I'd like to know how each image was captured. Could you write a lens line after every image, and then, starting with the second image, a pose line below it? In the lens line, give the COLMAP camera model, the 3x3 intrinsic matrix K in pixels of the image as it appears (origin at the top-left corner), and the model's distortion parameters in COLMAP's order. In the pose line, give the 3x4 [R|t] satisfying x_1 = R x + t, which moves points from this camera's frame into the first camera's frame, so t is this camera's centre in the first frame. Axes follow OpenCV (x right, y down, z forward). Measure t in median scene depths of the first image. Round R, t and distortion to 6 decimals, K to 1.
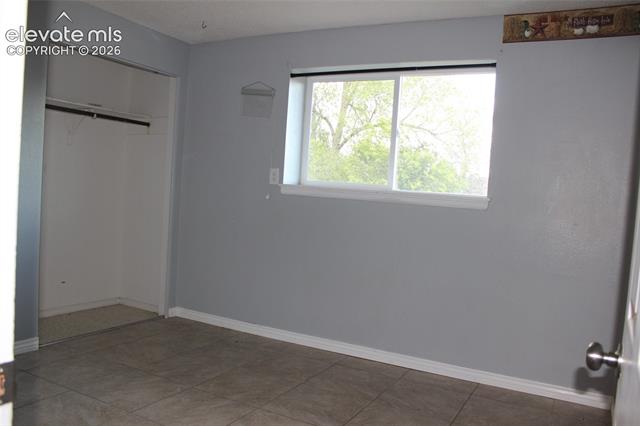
lens RADIAL K [[531.7, 0, 317.8], [0, 531.7, 215.1], [0, 0, 1]] dist [-0.161526, 0.143250]
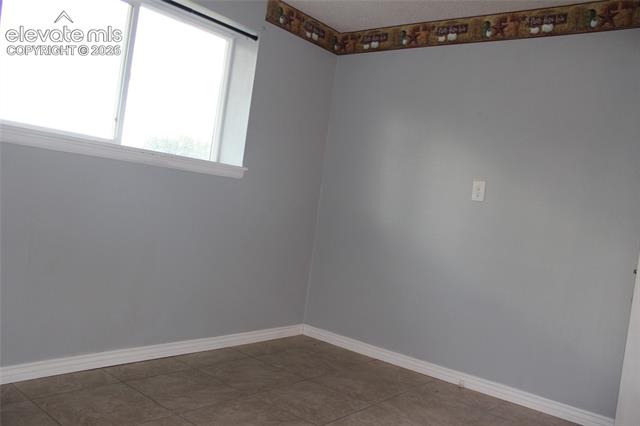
lens RADIAL K [[531.7, 0, 317.8], [0, 531.7, 215.1], [0, 0, 1]] dist [-0.161526, 0.143250]
pose [[0.184442, -0.063239, 0.980807, -0.685118], [-0.065500, 0.994918, 0.076466, -0.029343], [-0.980658, -0.078346, 0.179363, 0.681483]]
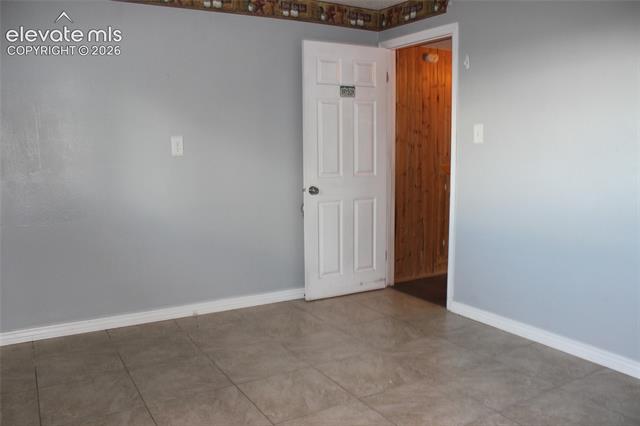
lens RADIAL K [[531.7, 0, 317.8], [0, 531.7, 215.1], [0, 0, 1]] dist [-0.161526, 0.143250]
pose [[-0.858907, -0.121645, 0.497475, -0.475811], [-0.020958, 0.978916, 0.203185, -0.107827], [-0.511702, 0.164090, -0.843348, 1.367914]]
